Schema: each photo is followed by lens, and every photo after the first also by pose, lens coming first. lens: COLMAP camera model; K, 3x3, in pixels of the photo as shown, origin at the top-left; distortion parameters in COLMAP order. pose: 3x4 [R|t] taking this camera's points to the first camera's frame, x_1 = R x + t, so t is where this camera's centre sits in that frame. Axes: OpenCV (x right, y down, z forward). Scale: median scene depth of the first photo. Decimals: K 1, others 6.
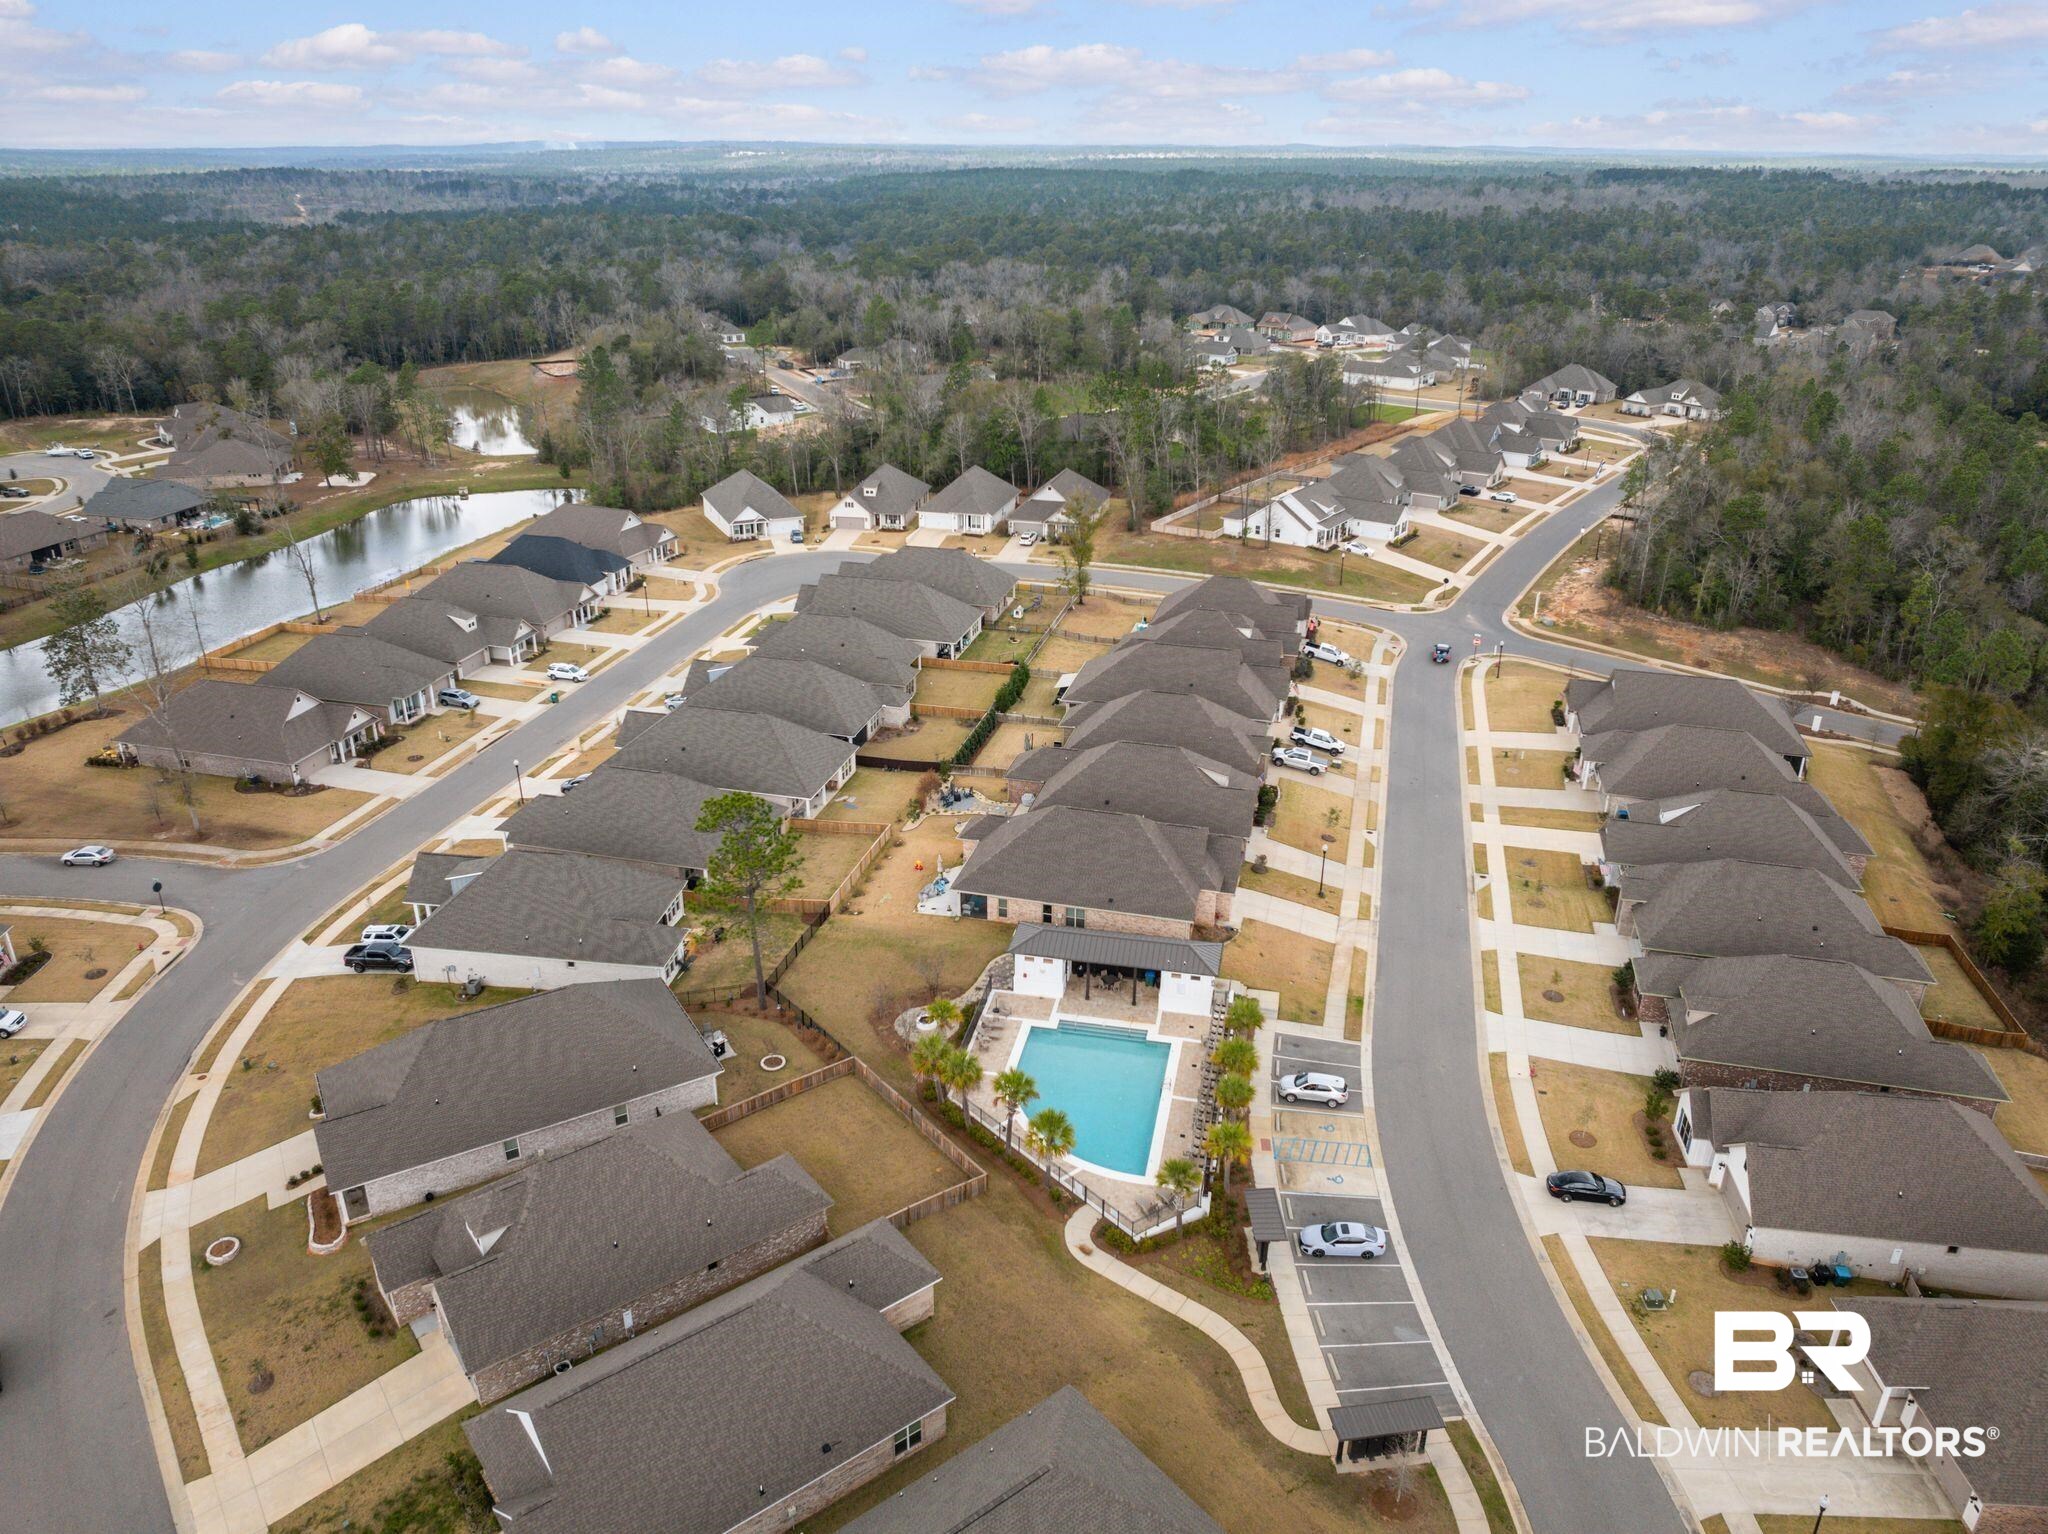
lens RADIAL K [[1433.2, 0, 1024.8], [0, 1433.2, 760.6], [0, 0, 1]] dist [-0.039295, 0.003382]
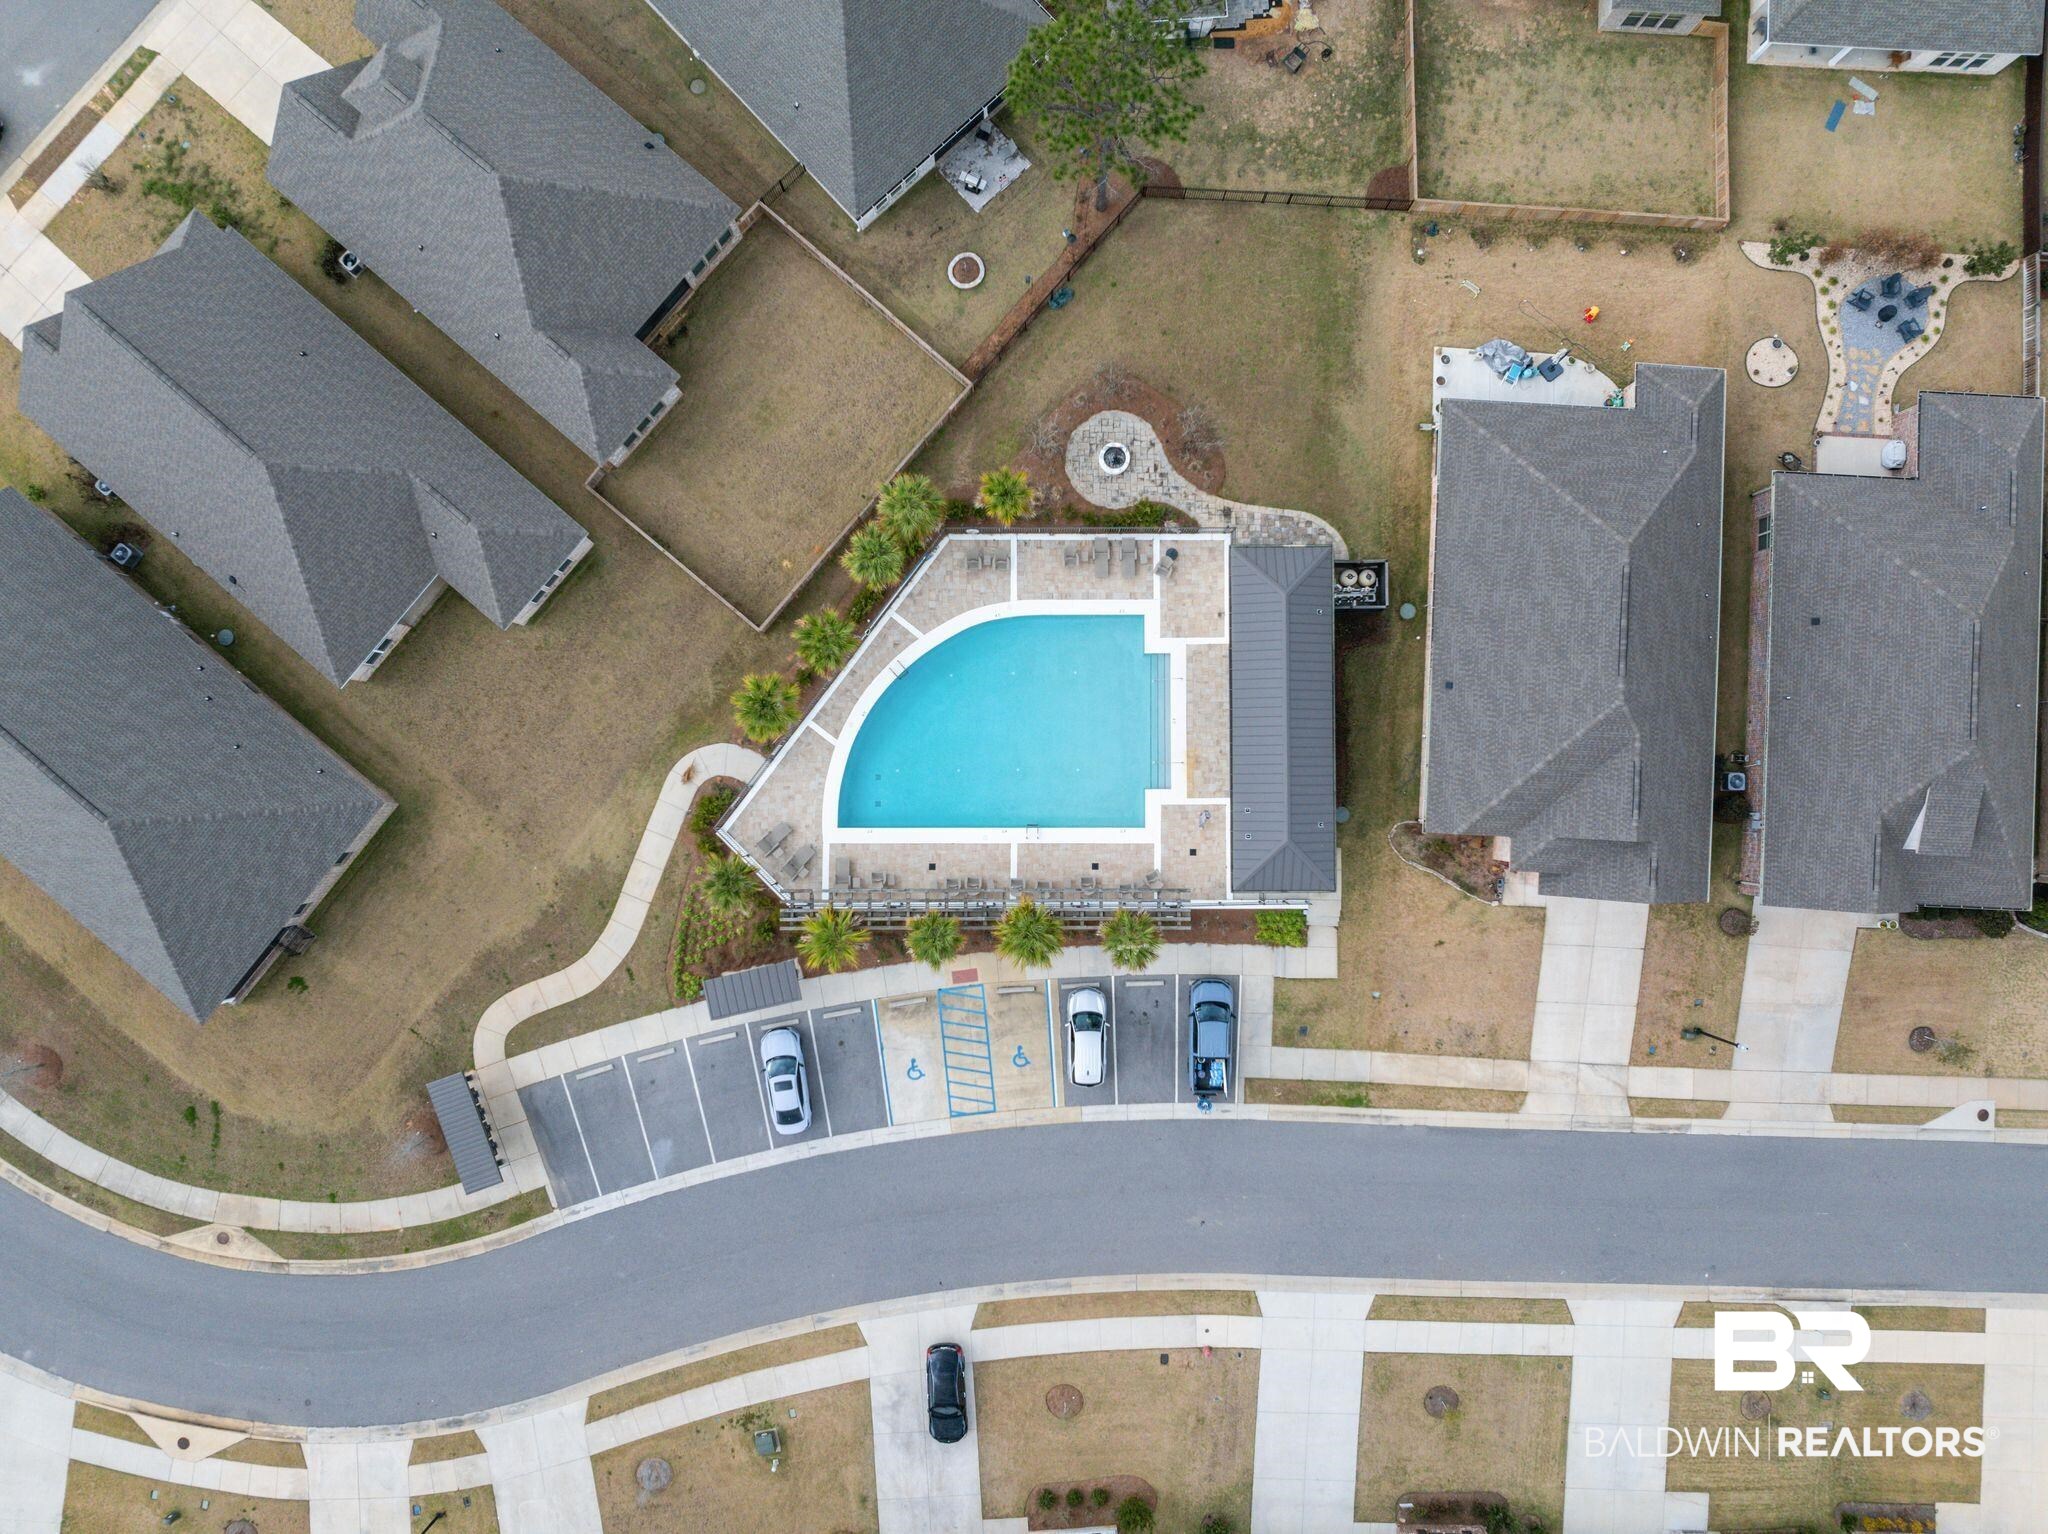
lens RADIAL K [[1433.2, 0, 1024.8], [0, 1433.2, 760.6], [0, 0, 1]] dist [-0.039295, 0.003382]
pose [[0.206374, 0.977677, -0.039453, 0.095554], [-0.386186, 0.118433, 0.914786, -0.437493], [0.899039, -0.173552, 0.402007, 0.751989]]
